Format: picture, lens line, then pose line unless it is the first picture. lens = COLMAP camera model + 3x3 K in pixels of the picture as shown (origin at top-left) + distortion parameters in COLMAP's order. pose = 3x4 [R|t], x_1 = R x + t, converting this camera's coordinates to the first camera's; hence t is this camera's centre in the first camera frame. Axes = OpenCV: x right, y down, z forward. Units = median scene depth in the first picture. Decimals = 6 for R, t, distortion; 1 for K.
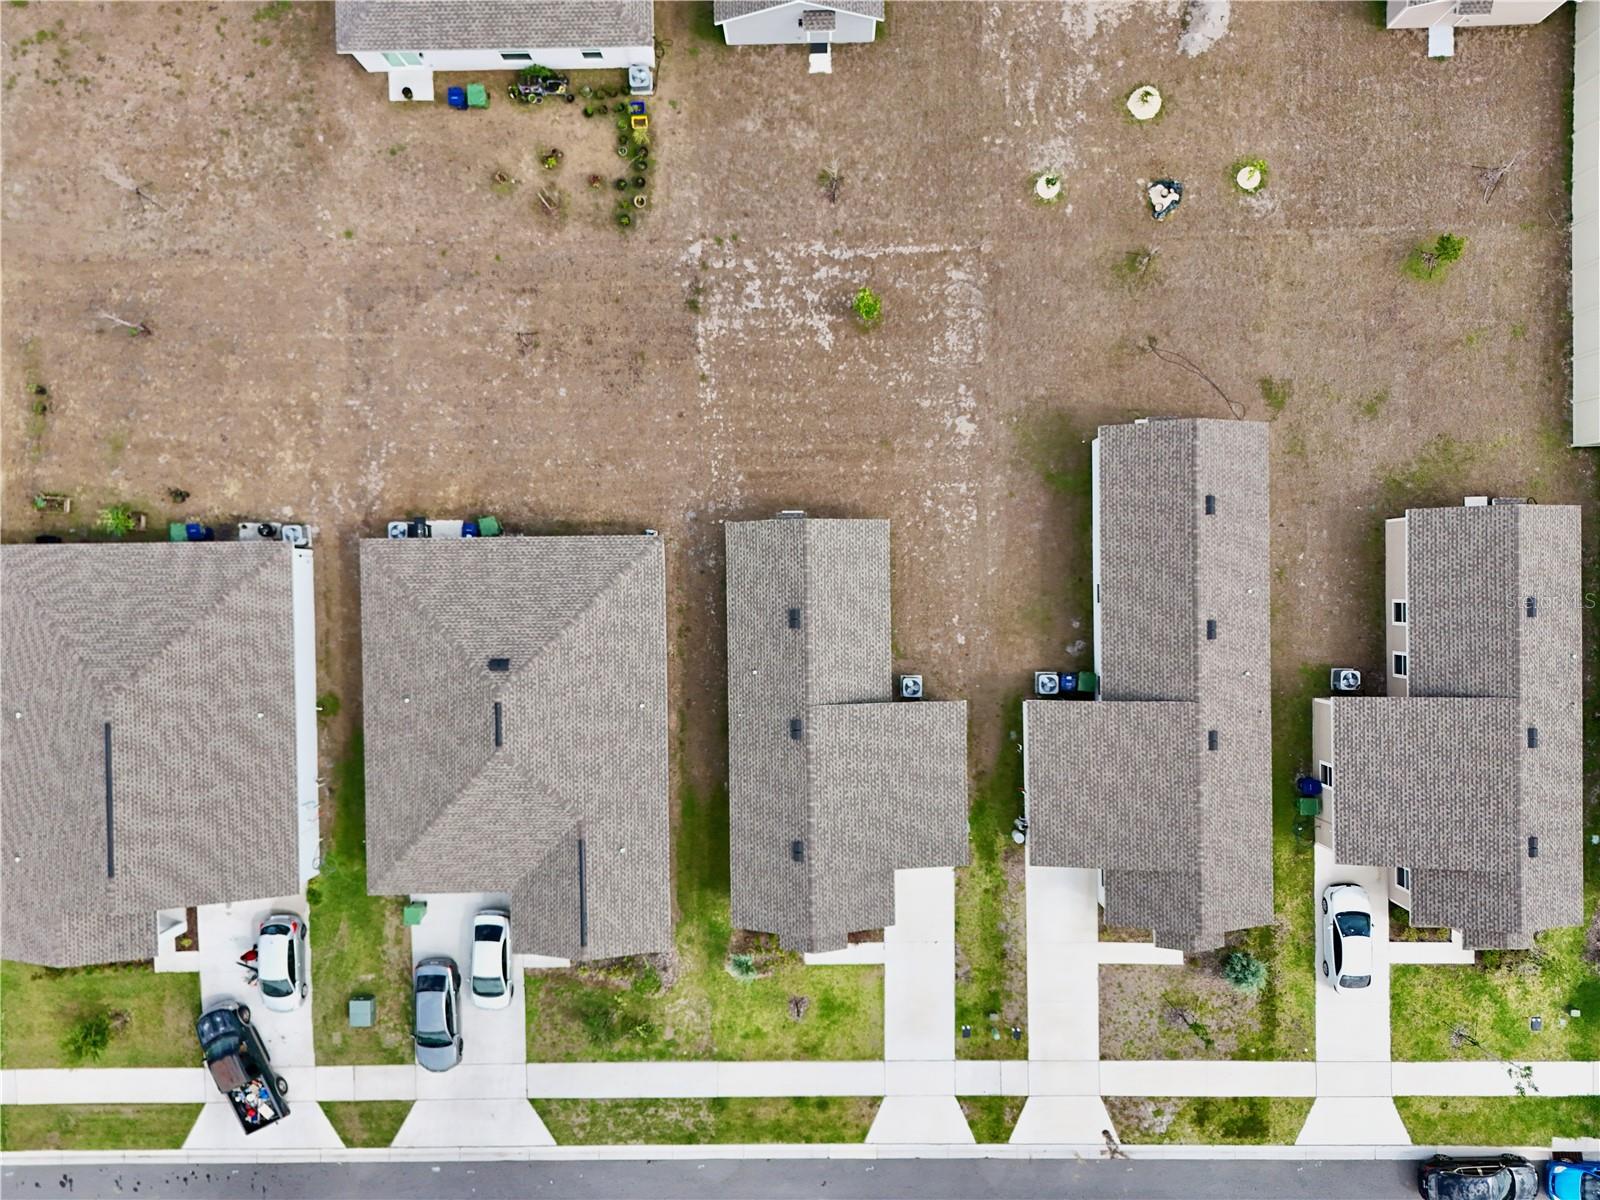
lens RADIAL K [[1176.4, 0, 803.3], [0, 1176.4, 612.1], [0, 0, 1]] dist [0.072150, -0.070560]
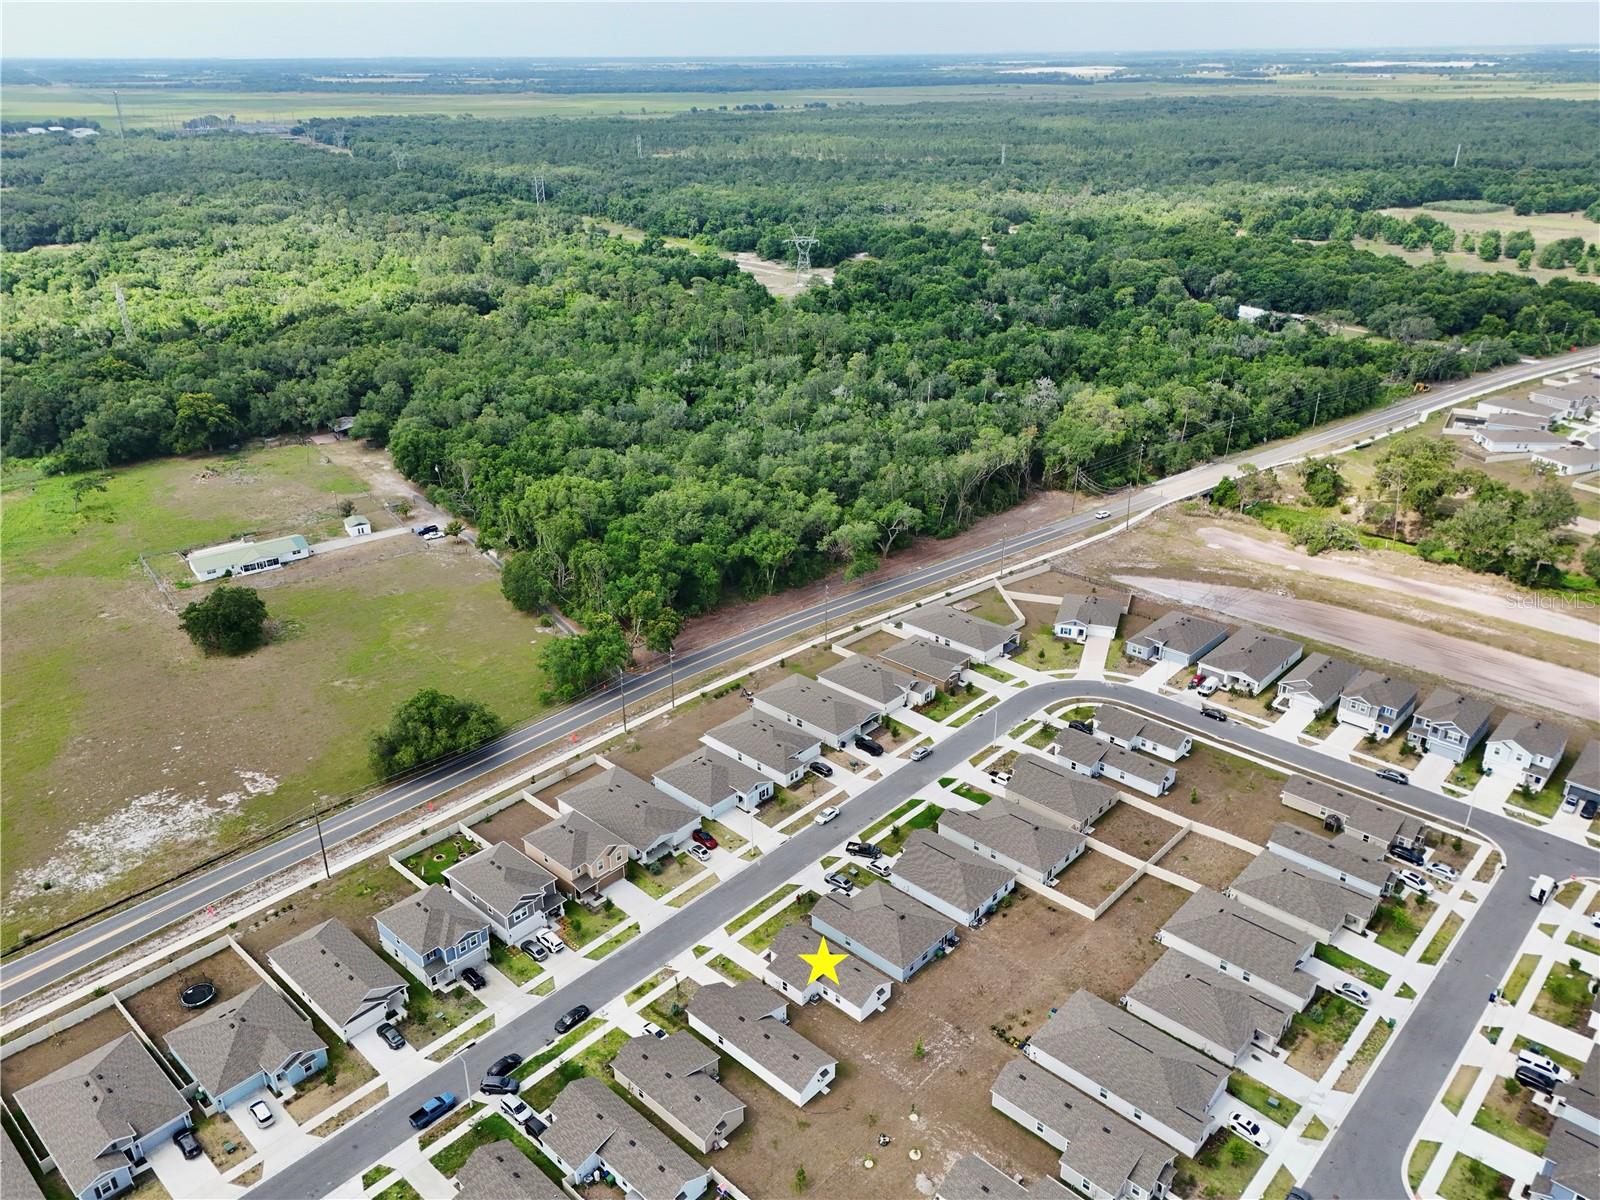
lens RADIAL K [[1176.4, 0, 803.3], [0, 1176.4, 612.1], [0, 0, 1]] dist [0.072150, -0.070560]
pose [[-0.688998, 0.330822, -0.644856, 1.766241], [-0.724745, -0.308185, 0.616252, -1.502837], [0.005134, 0.891952, 0.452100, -1.297195]]
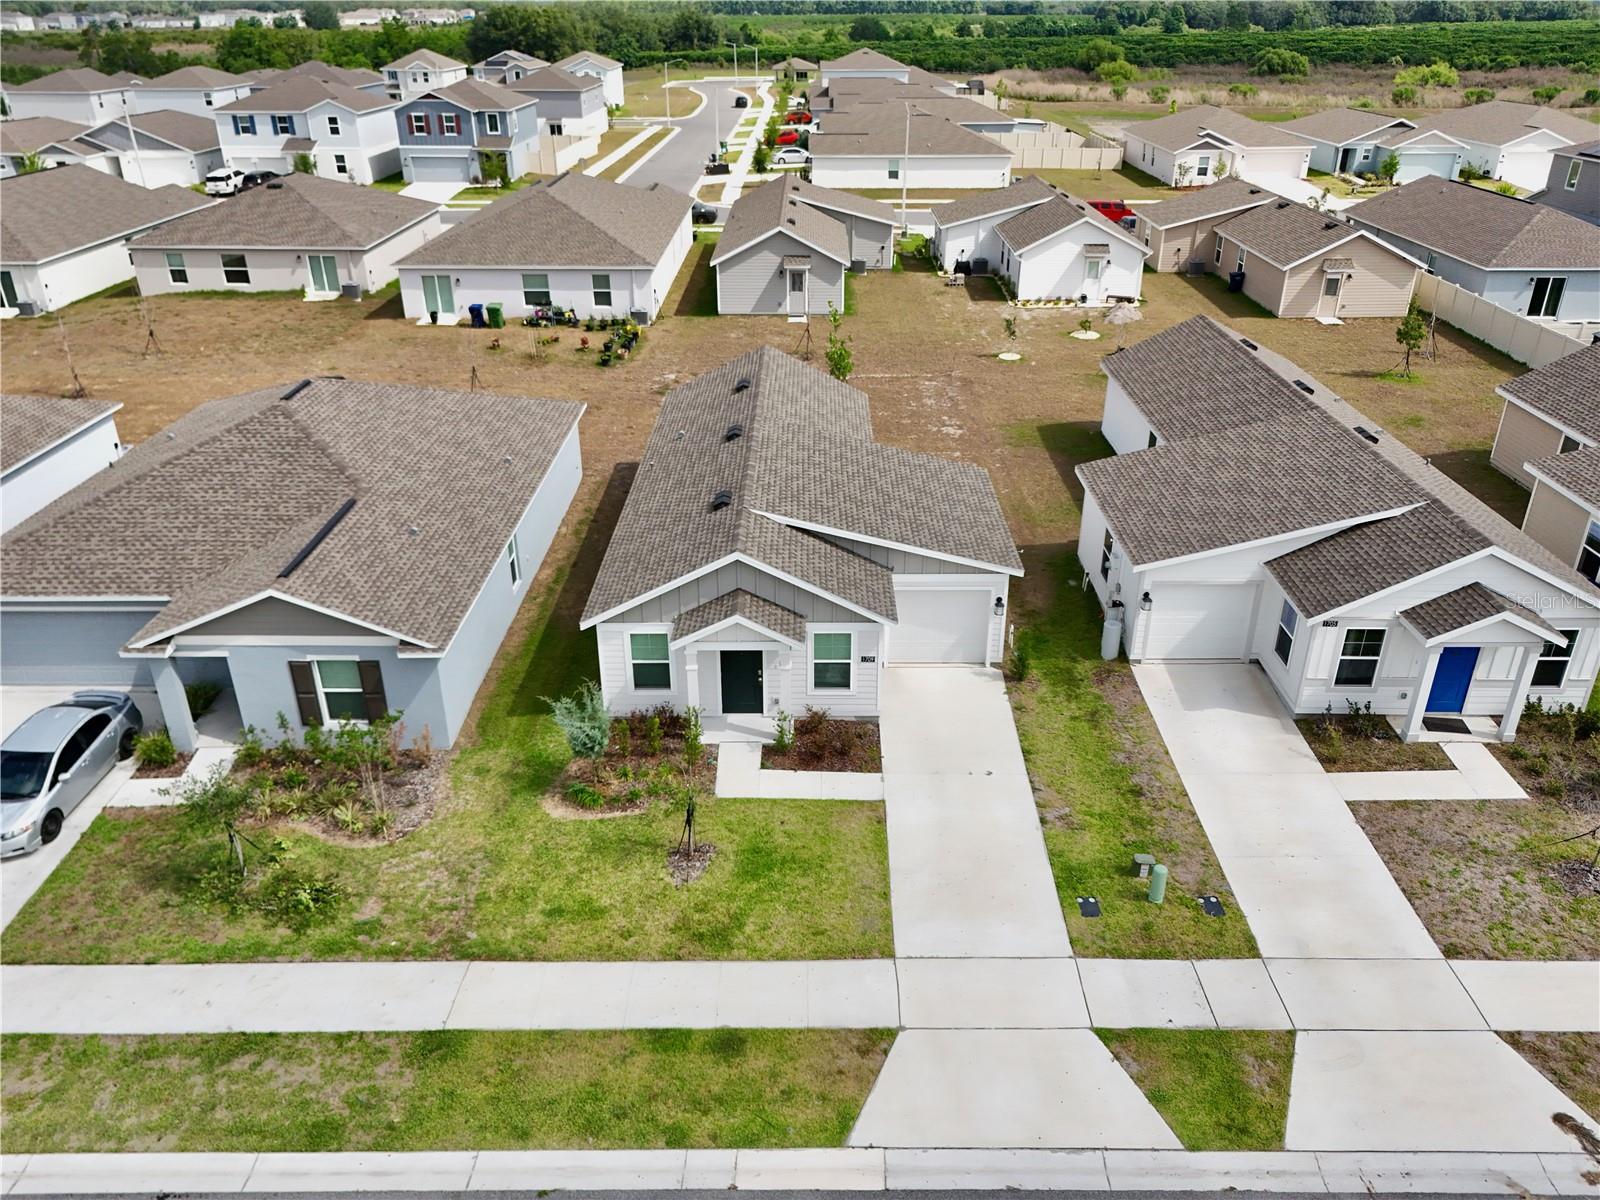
lens RADIAL K [[1176.4, 0, 803.3], [0, 1176.4, 612.1], [0, 0, 1]] dist [0.072150, -0.070560]
pose [[0.999637, 0.023172, -0.013768, 0.041655], [-0.022523, 0.437524, -0.898925, 0.690782], [-0.014806, 0.898908, 0.437887, 0.737136]]
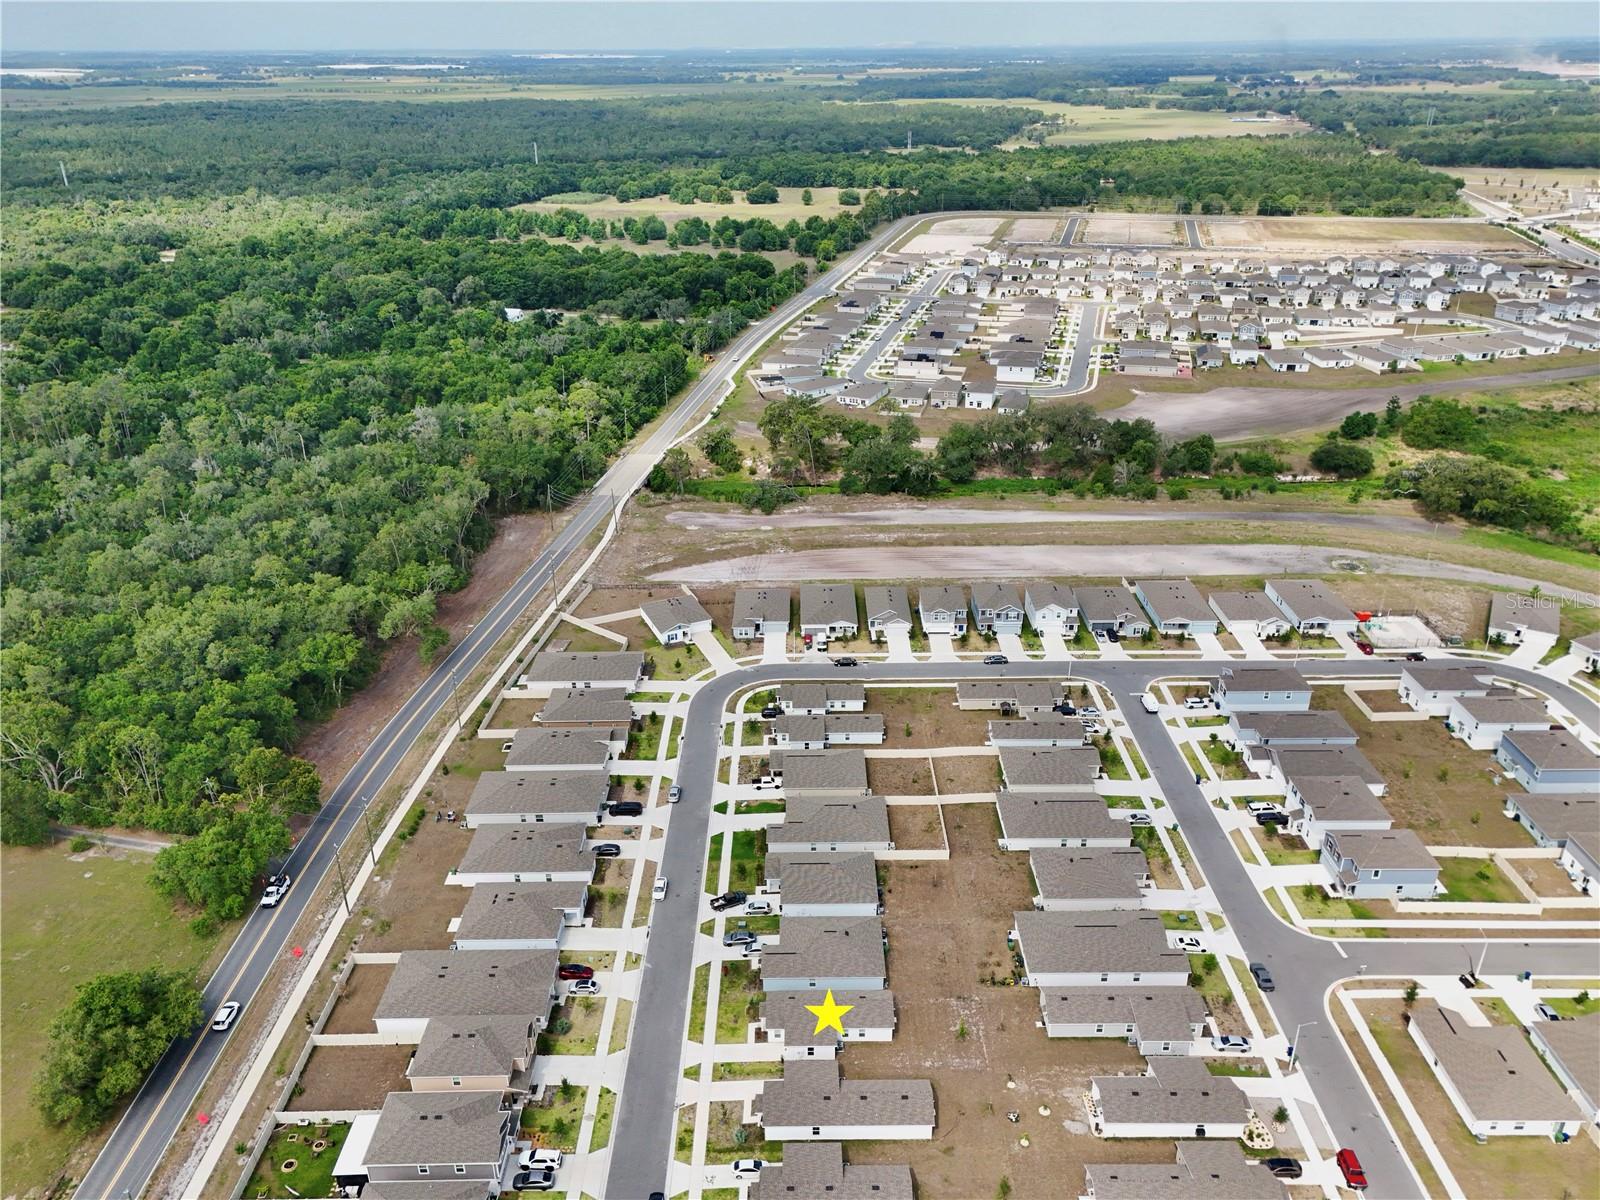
lens RADIAL K [[1176.4, 0, 803.3], [0, 1176.4, 612.1], [0, 0, 1]] dist [0.072150, -0.070560]
pose [[-0.011163, 0.448201, -0.893863, 2.290104], [-0.999861, -0.016054, 0.004437, 0.160842], [-0.012361, 0.893789, 0.448318, -1.341042]]
